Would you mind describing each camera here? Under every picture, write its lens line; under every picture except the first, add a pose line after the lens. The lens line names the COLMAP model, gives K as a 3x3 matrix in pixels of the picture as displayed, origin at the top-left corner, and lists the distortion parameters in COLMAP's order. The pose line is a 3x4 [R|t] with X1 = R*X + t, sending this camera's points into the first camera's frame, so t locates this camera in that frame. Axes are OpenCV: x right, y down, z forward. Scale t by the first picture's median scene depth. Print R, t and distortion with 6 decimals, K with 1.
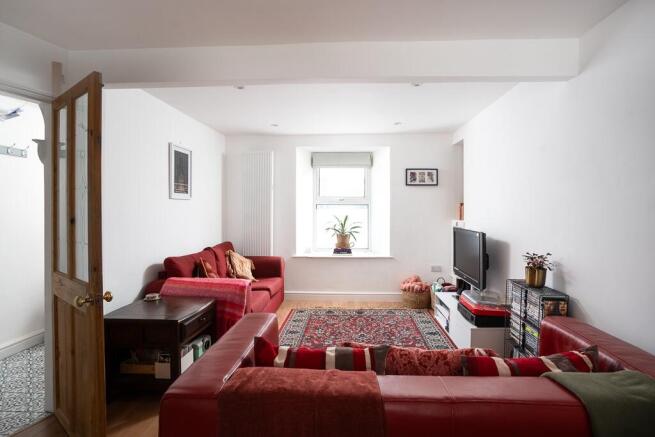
lens RADIAL K [[337.4, 0, 330.3], [0, 337.4, 213.8], [0, 0, 1]] dist [-0.038879, 0.008928]
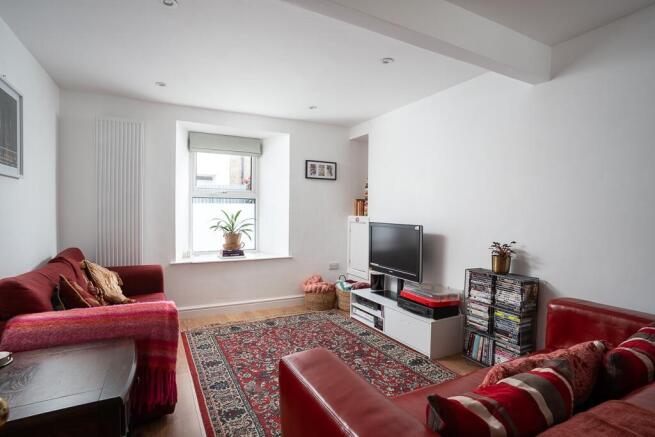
lens RADIAL K [[337.4, 0, 331.5], [0, 337.4, 222.4], [0, 0, 1]] dist [-0.038879, 0.008928]
pose [[0.864507, -0.007877, 0.502559, -0.190908], [-0.003219, 0.999770, 0.021208, 0.017430], [-0.502611, -0.019952, 0.864283, 0.178133]]
